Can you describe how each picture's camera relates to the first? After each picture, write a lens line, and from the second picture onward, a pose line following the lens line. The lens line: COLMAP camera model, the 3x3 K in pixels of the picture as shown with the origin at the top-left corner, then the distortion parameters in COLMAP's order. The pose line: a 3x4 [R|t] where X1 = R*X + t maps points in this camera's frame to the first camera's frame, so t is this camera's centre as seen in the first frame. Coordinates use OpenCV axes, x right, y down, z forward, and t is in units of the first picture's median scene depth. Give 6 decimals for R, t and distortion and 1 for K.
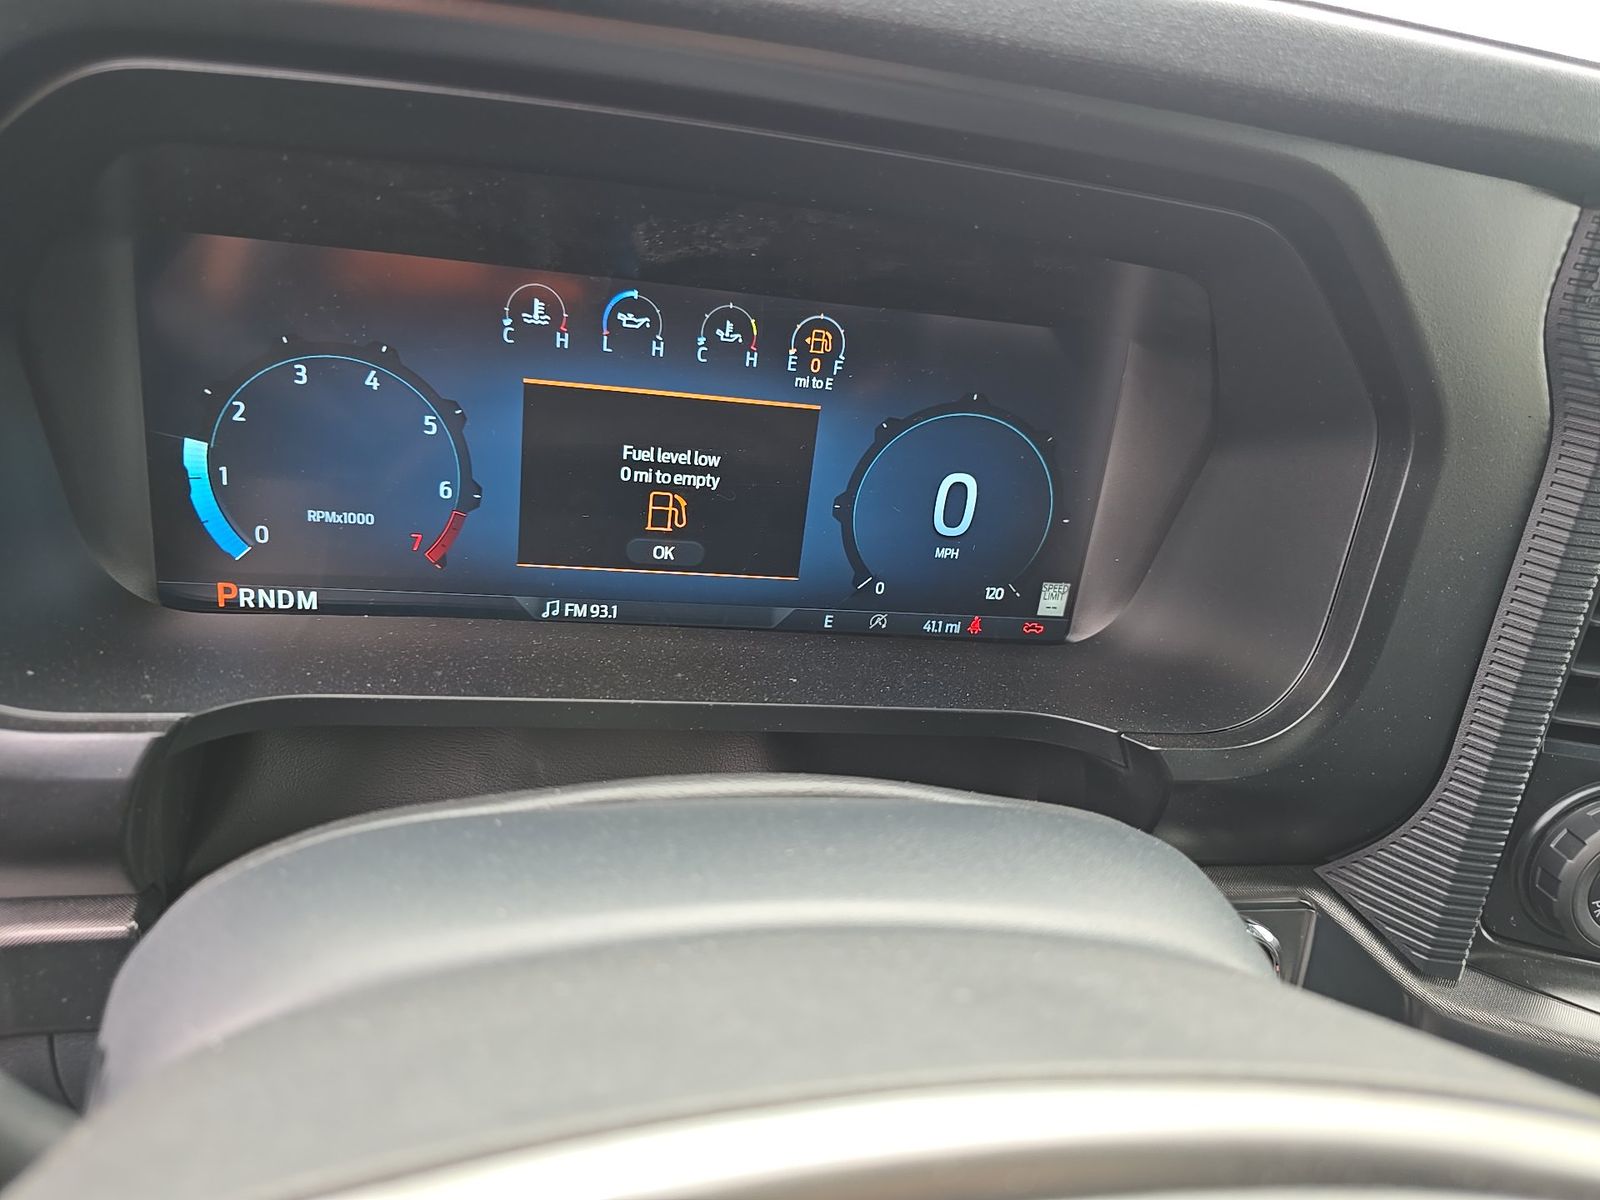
lens RADIAL K [[1071.1, 0, 800.0], [0, 1071.1, 600.0], [0, 0, 1]] dist [0.026096, -0.074797]
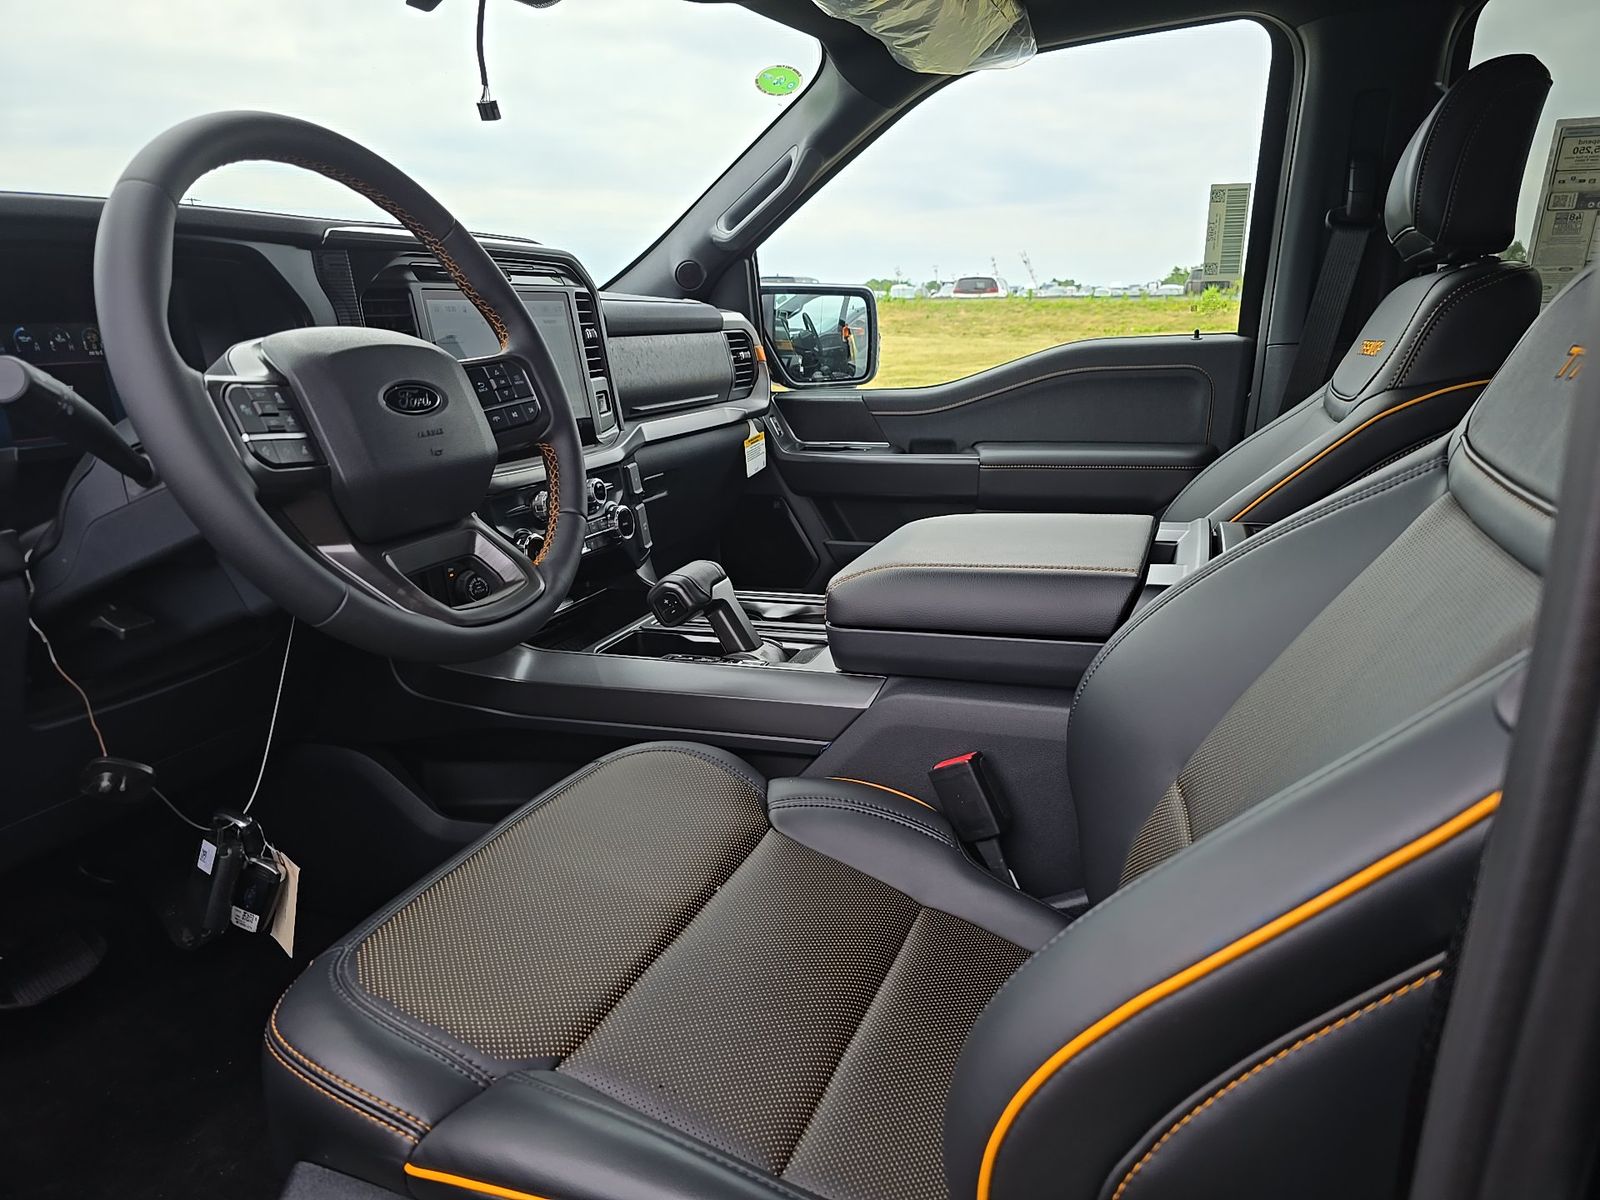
lens RADIAL K [[1088.9, 0, 796.4], [0, 1088.9, 630.3], [0, 0, 1]] dist [0.064947, -0.077285]
pose [[0.519813, -0.374202, 0.767964, -1.517340], [0.459197, 0.880437, 0.118188, 0.926930], [-0.720370, 0.291211, 0.629495, -1.885160]]
